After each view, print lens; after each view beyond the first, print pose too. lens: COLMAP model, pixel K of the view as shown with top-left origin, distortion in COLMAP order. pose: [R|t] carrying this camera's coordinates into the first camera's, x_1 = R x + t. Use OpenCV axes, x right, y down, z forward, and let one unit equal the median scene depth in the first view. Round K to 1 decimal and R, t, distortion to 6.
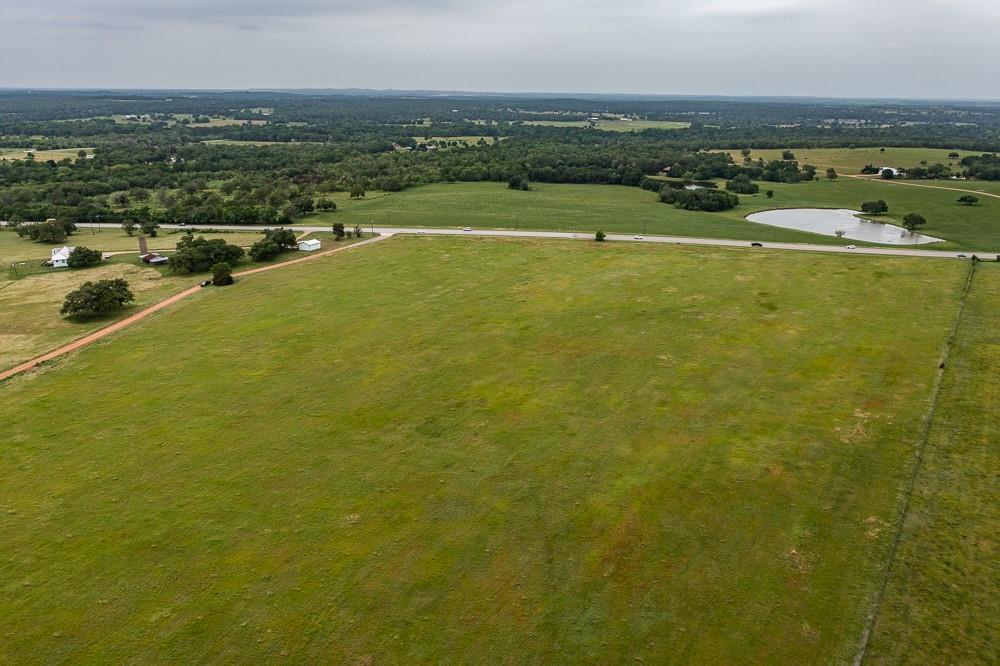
lens RADIAL K [[800.6, 0, 501.1], [0, 800.6, 333.4], [0, 0, 1]] dist [-0.010610, 0.009216]
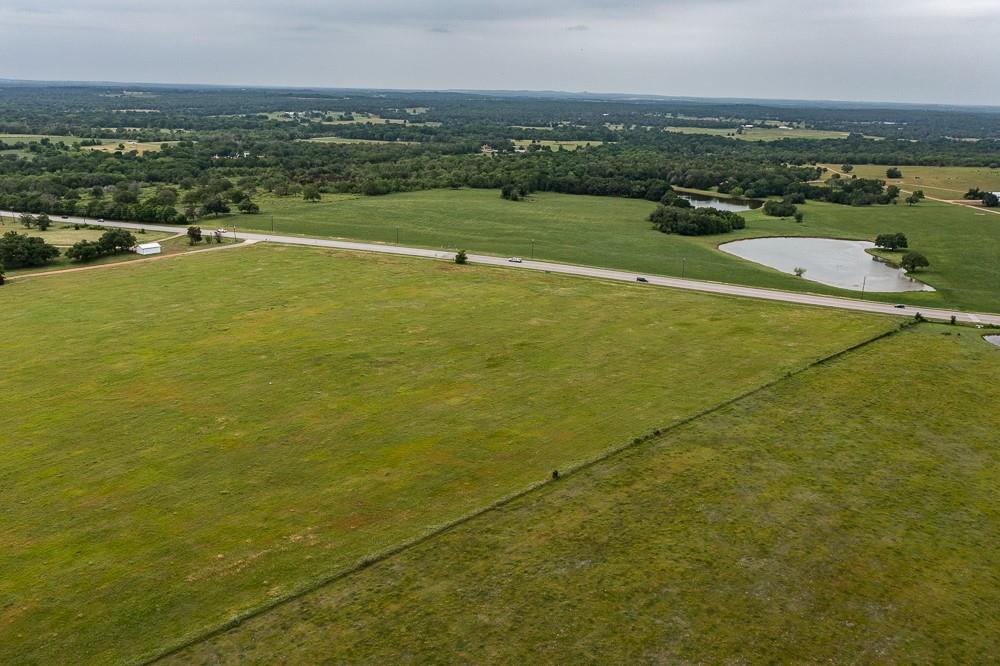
lens RADIAL K [[800.6, 0, 498.5], [0, 800.6, 337.1], [0, 0, 1]] dist [-0.010610, 0.009216]
pose [[0.968514, 0.085659, -0.233757, 0.214557], [-0.085590, 0.996276, 0.010460, -0.027566], [0.233782, 0.009877, 0.972239, 0.095679]]
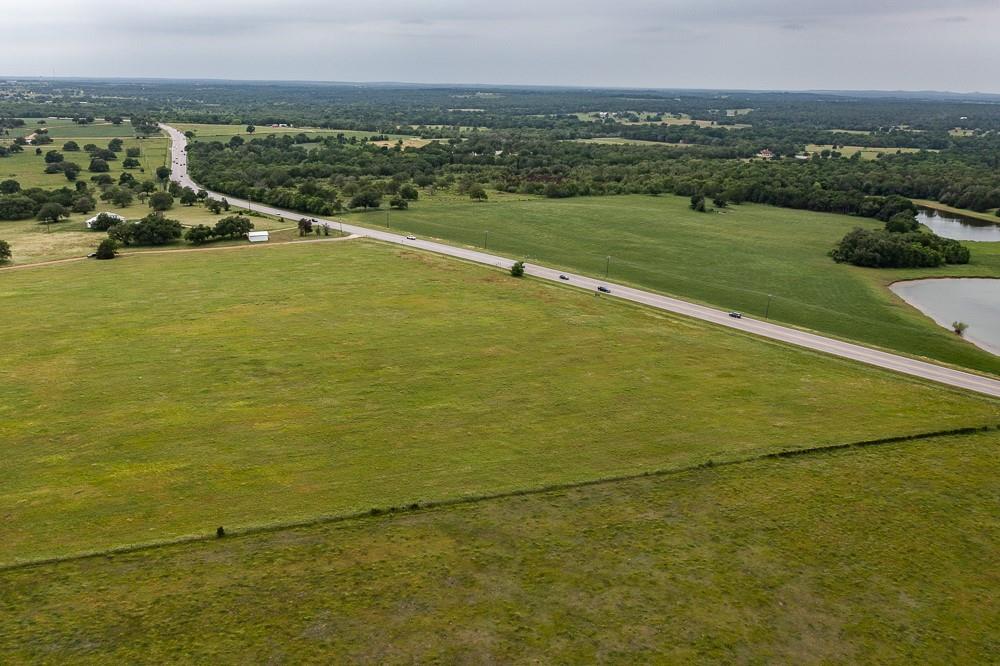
lens RADIAL K [[800.6, 0, 493.1], [0, 800.6, 332.1], [0, 0, 1]] dist [-0.010610, 0.009216]
pose [[0.774382, 0.190870, -0.603242, 0.342330], [-0.192858, 0.979249, 0.062268, -0.060555], [0.602609, 0.068121, 0.795124, 0.206278]]
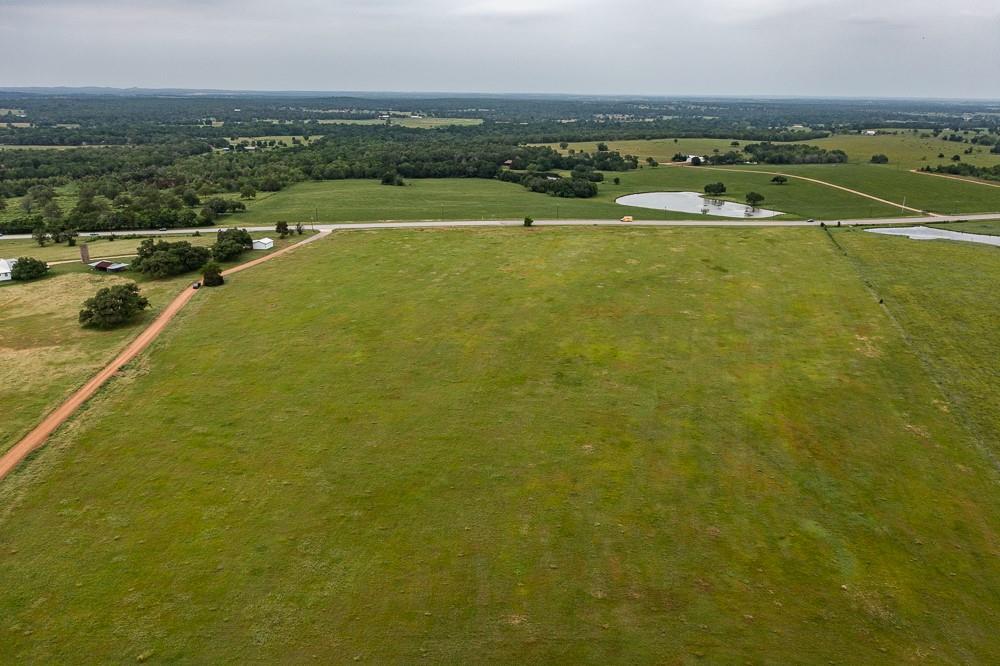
lens RADIAL K [[800.6, 0, 503.6], [0, 800.6, 328.2], [0, 0, 1]] dist [-0.010610, 0.009216]
pose [[0.957023, -0.084363, 0.277469, -0.129525], [0.085293, 0.996318, 0.008739, 0.006552], [-0.277184, 0.015302, 0.960695, -0.025493]]
